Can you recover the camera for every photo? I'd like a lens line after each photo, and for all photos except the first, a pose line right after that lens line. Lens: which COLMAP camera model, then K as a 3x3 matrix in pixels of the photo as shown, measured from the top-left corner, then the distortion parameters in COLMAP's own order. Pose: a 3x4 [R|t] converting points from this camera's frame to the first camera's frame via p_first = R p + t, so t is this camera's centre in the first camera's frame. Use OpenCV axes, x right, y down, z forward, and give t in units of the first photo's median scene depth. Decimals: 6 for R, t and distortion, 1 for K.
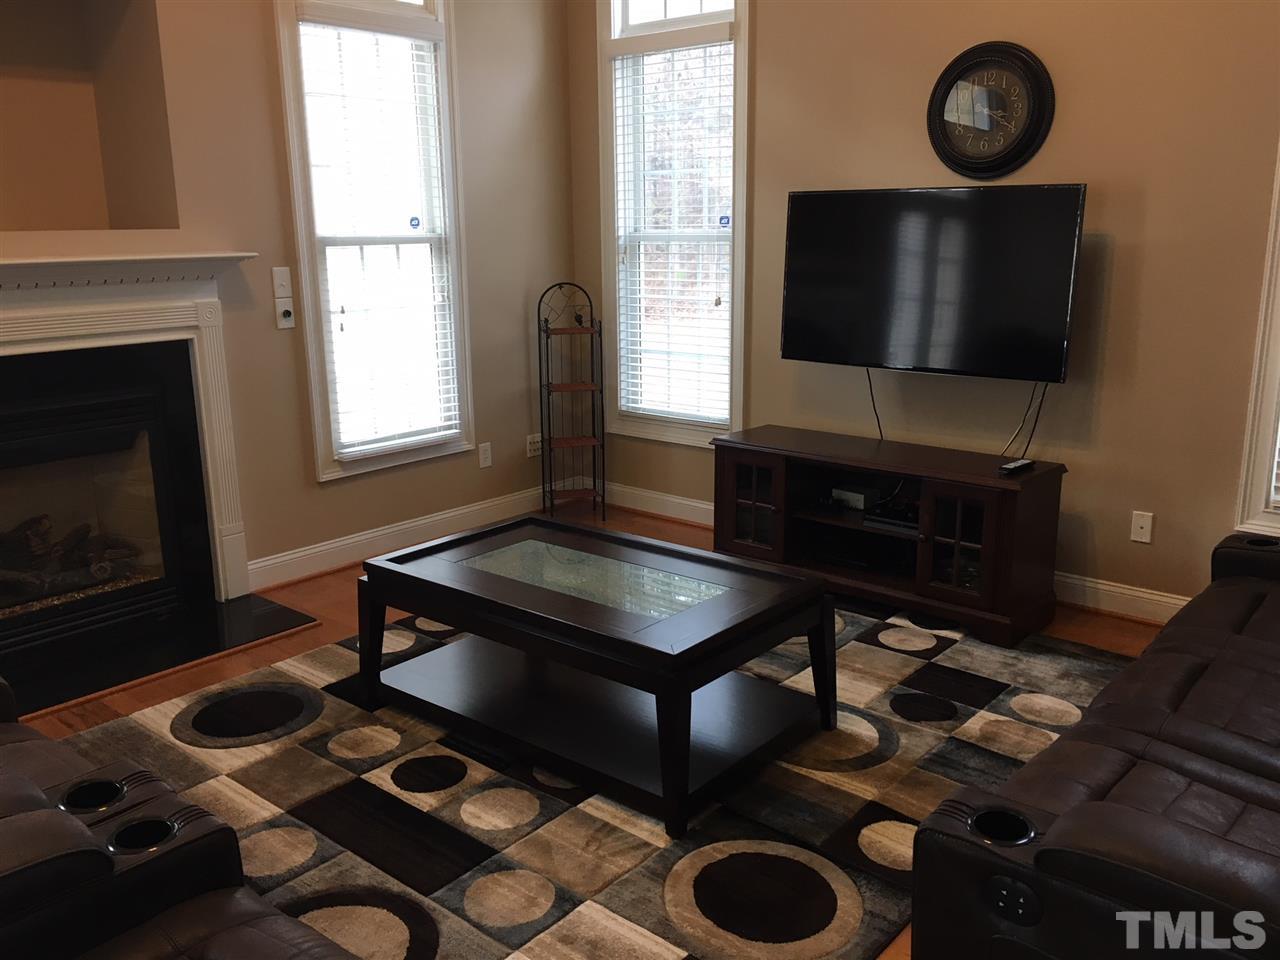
lens RADIAL K [[1094.7, 0, 638.5], [0, 1094.7, 471.9], [0, 0, 1]] dist [0.093371, -0.142175]
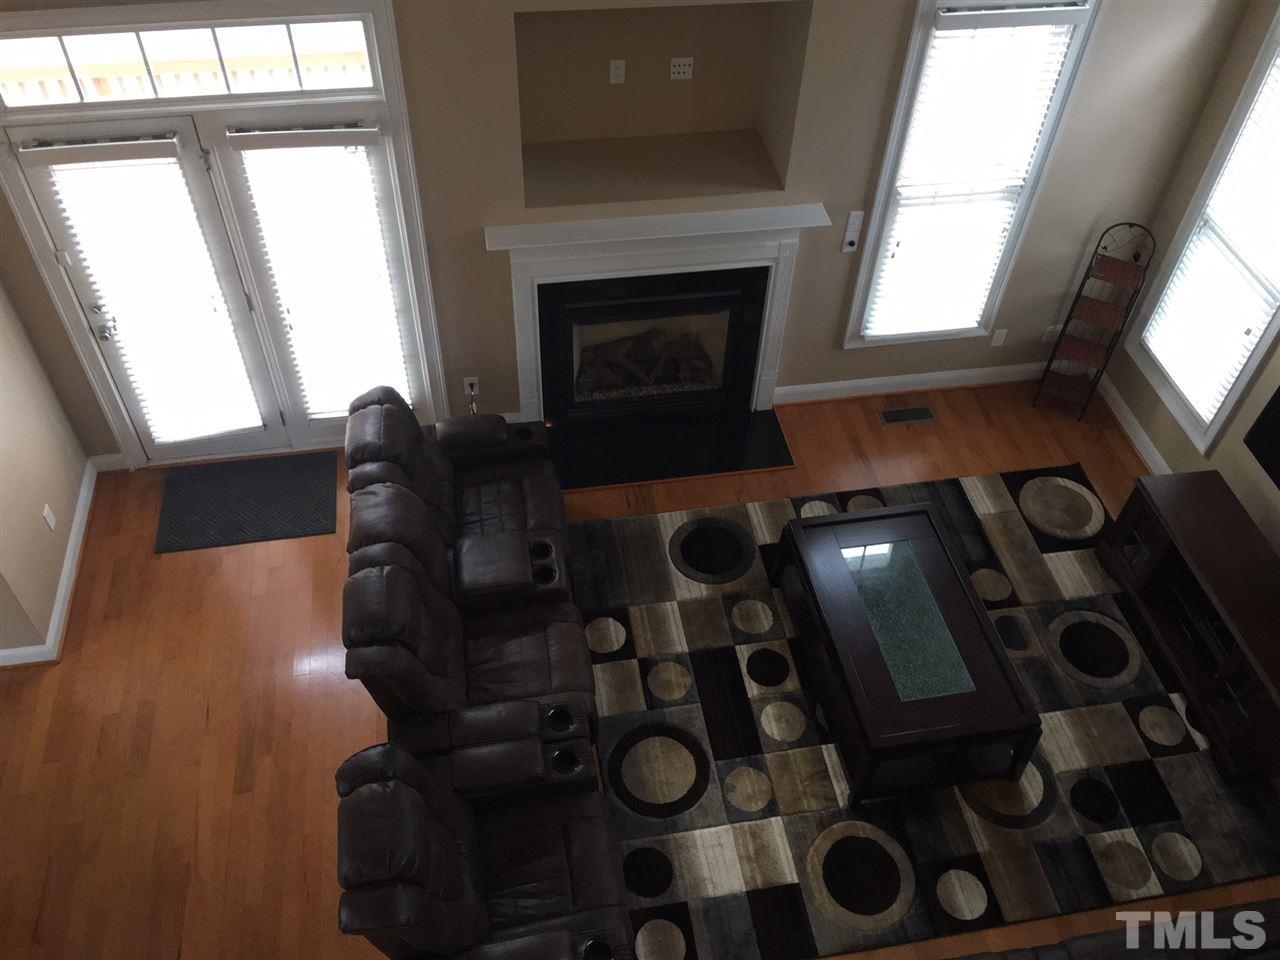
lens RADIAL K [[1094.7, 0, 638.5], [0, 1094.7, 471.9], [0, 0, 1]] dist [0.093371, -0.142175]
pose [[0.769619, 0.493257, -0.405443, 0.186906], [-0.183055, 0.778787, 0.599984, -0.892539], [0.611700, -0.387541, 0.689663, -0.174236]]
